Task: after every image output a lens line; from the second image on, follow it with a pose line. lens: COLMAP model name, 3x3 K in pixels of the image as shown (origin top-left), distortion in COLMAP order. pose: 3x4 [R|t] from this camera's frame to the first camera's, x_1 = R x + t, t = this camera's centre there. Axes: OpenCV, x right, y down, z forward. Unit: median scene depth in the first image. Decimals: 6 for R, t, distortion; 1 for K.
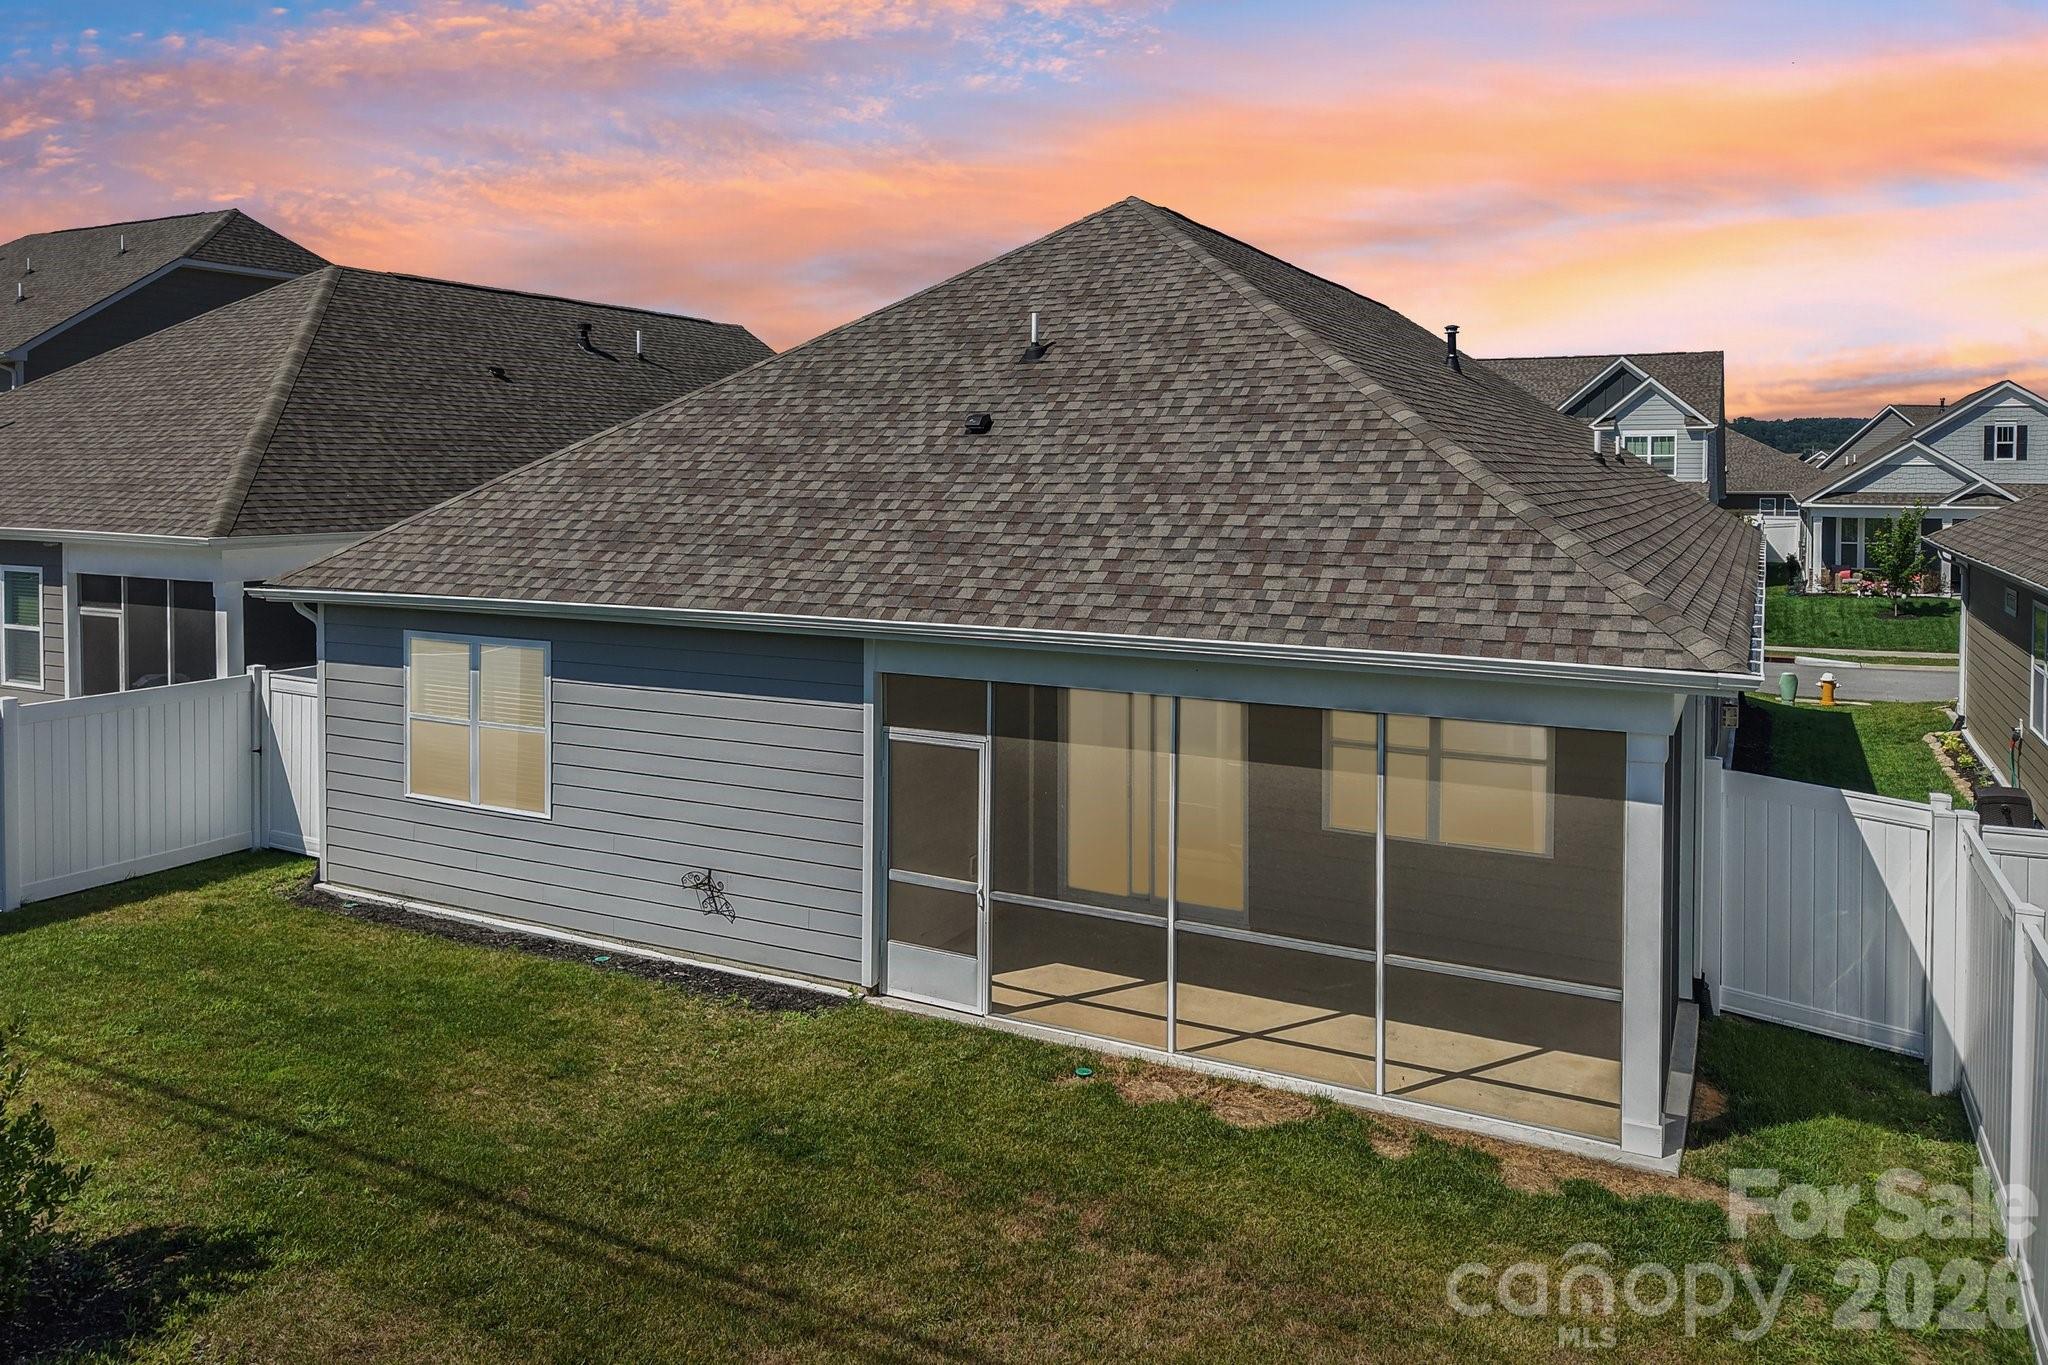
lens RADIAL K [[1432.9, 0, 1017.7], [0, 1432.9, 498.1], [0, 0, 1]] dist [0.000806, -0.000742]
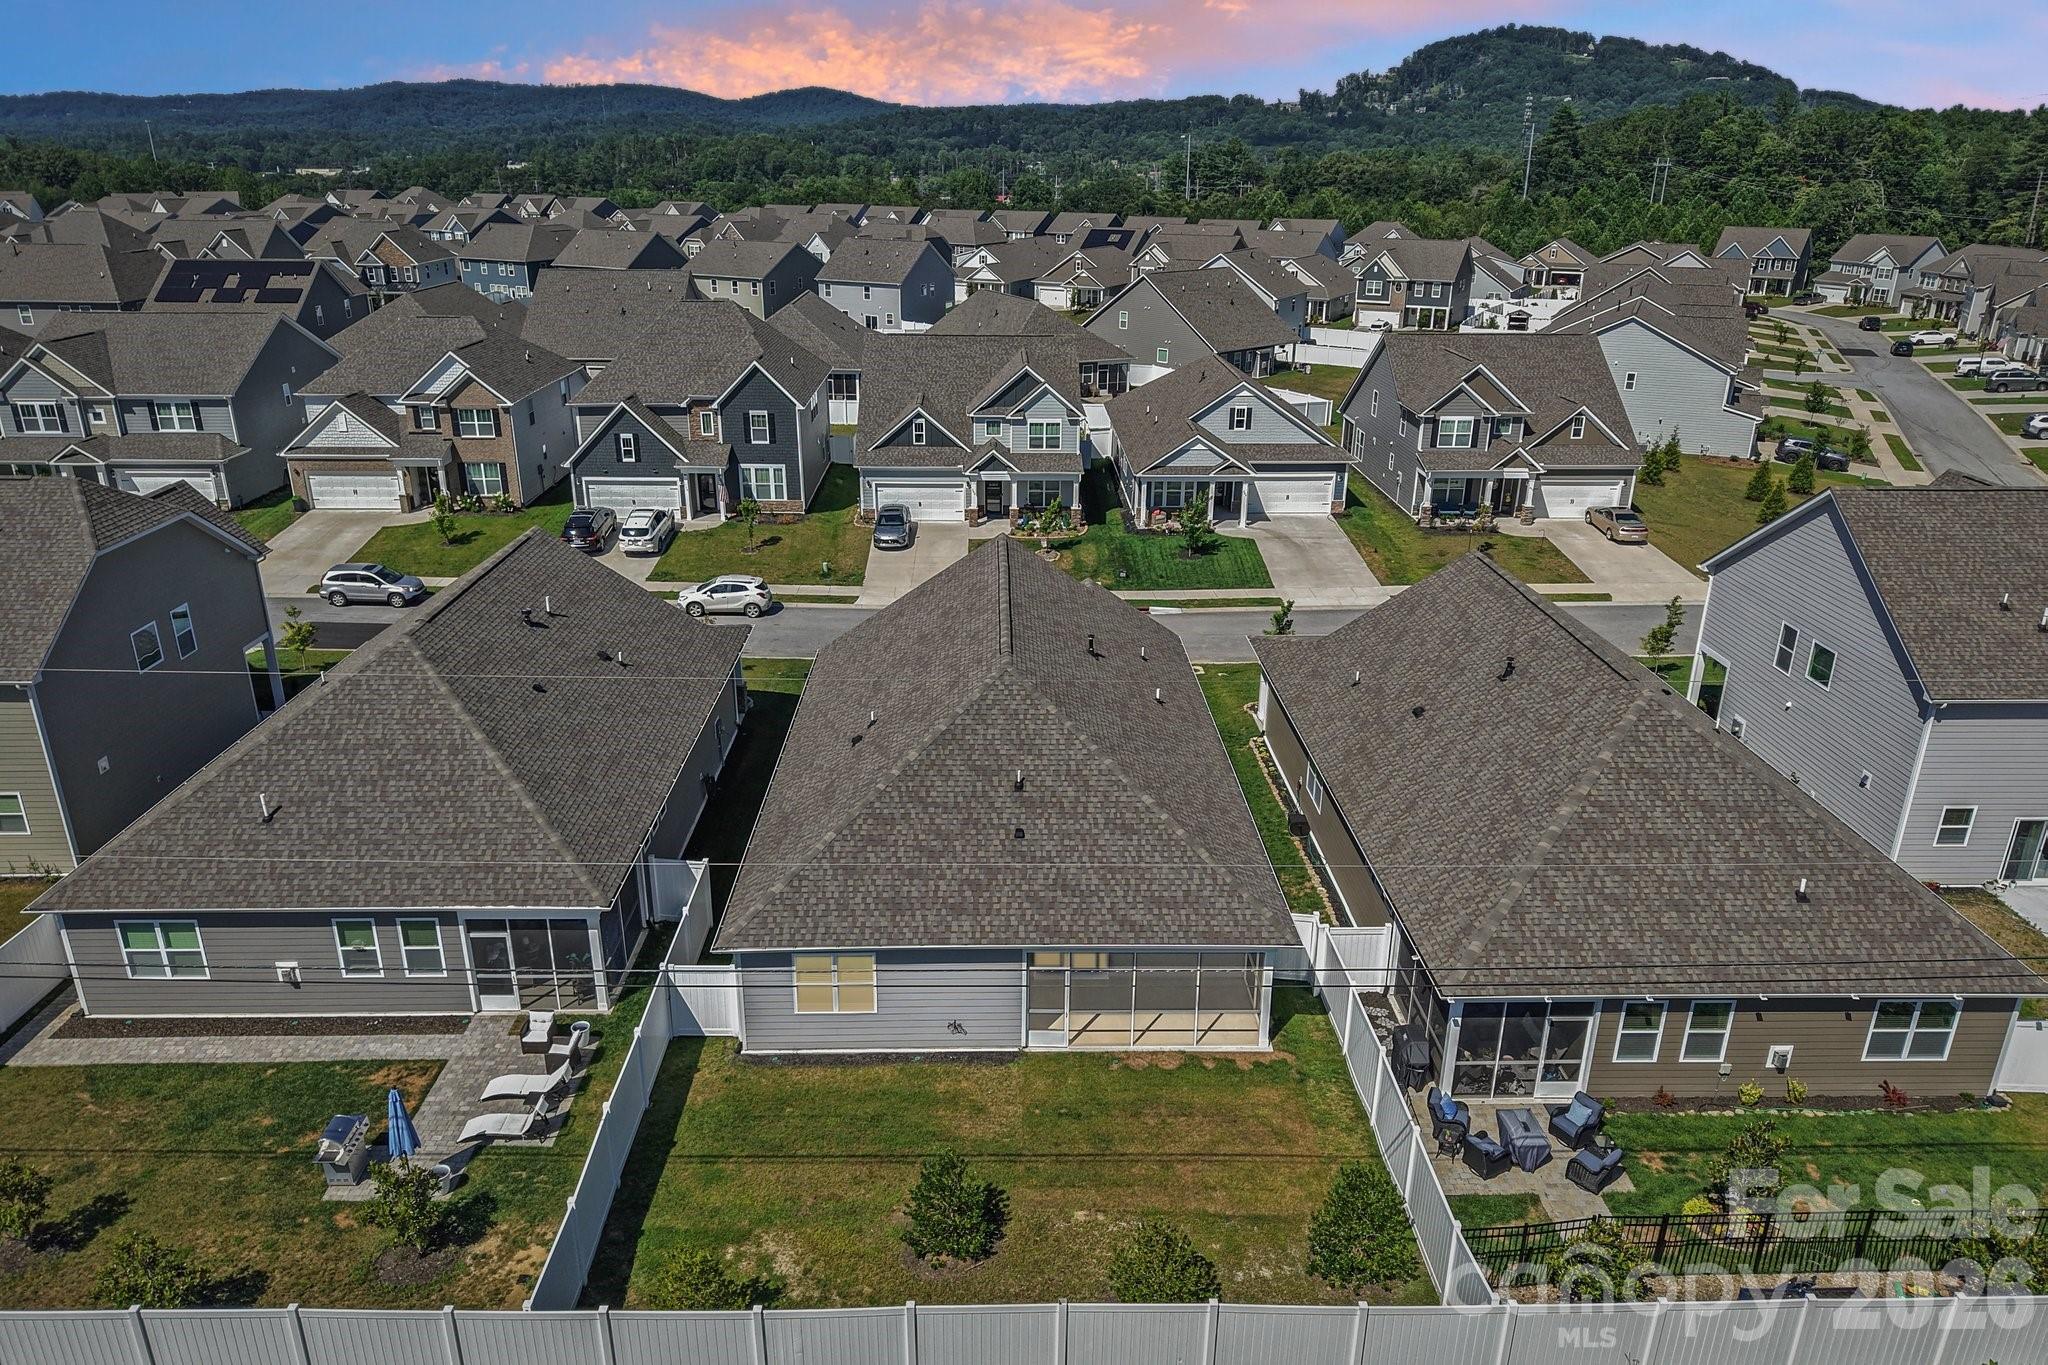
lens RADIAL K [[1378.6, 0, 1024.0], [0, 1378.6, 682.5], [0, 0, 1]] dist [0.009251, -0.002499]
pose [[0.872907, -0.170488, 0.457128, -1.392232], [-0.000559, 0.936607, 0.350380, -1.479217], [-0.487886, -0.306105, 0.817476, -1.191050]]
